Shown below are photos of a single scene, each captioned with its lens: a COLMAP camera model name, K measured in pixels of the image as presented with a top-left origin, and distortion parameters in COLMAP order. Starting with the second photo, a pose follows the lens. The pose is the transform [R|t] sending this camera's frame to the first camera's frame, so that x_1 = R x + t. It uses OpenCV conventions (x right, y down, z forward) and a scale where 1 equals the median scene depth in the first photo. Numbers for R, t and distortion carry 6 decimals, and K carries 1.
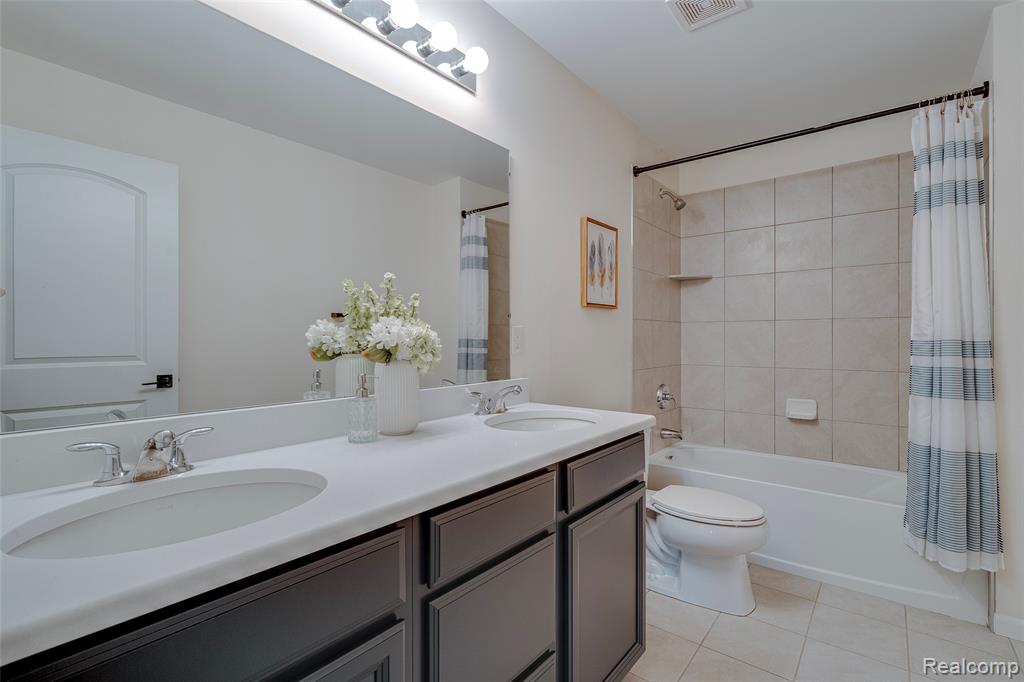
lens RADIAL K [[466.3, 0, 515.3], [0, 466.3, 339.6], [0, 0, 1]] dist [-0.001112, 0.001527]
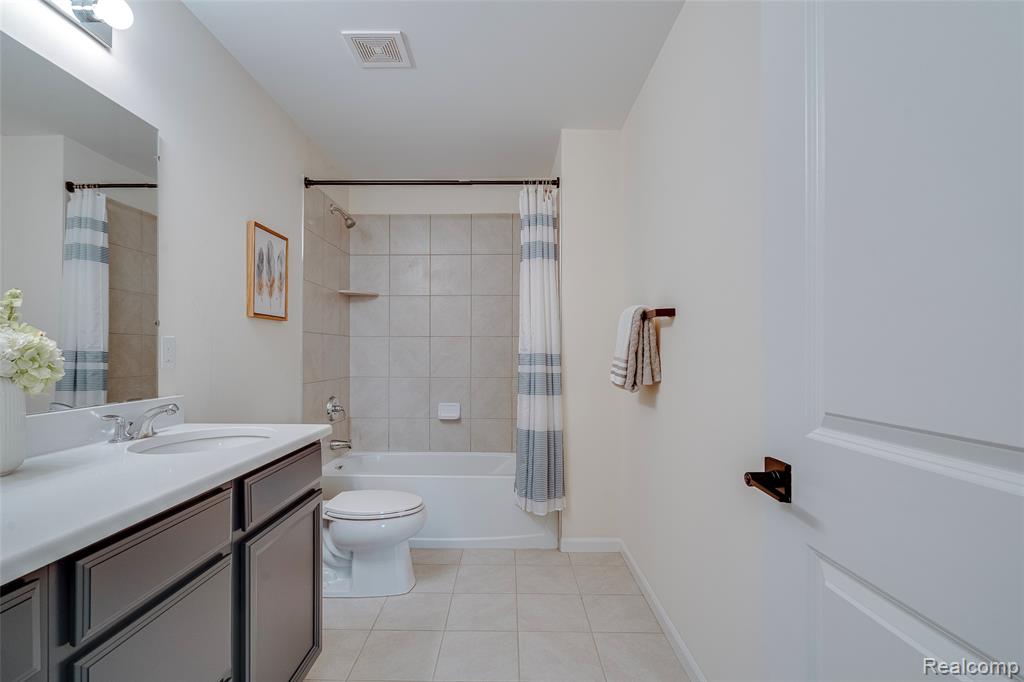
lens RADIAL K [[470.2, 0, 498.5], [0, 470.2, 354.9], [0, 0, 1]] dist [-0.011943, -0.000018]
pose [[0.791512, 0.001206, 0.611152, -0.038068], [-0.002815, 0.999995, 0.001672, 0.002724], [-0.611147, -0.003044, 0.791511, -0.051877]]
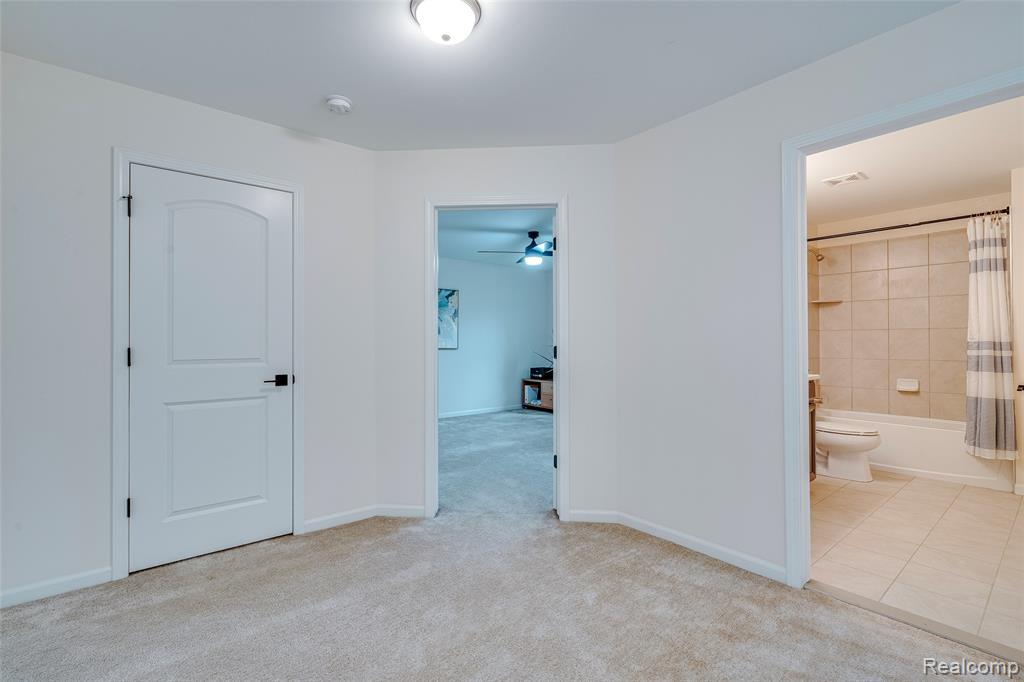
lens RADIAL K [[464.5, 0, 506.1], [0, 464.5, 338.3], [0, 0, 1]] dist [0.002512, 0.000206]
pose [[0.978384, -0.002406, -0.206780, -0.596648], [0.000205, 0.999943, -0.010663, 0.007687], [0.206794, 0.010391, 0.978329, -1.257735]]
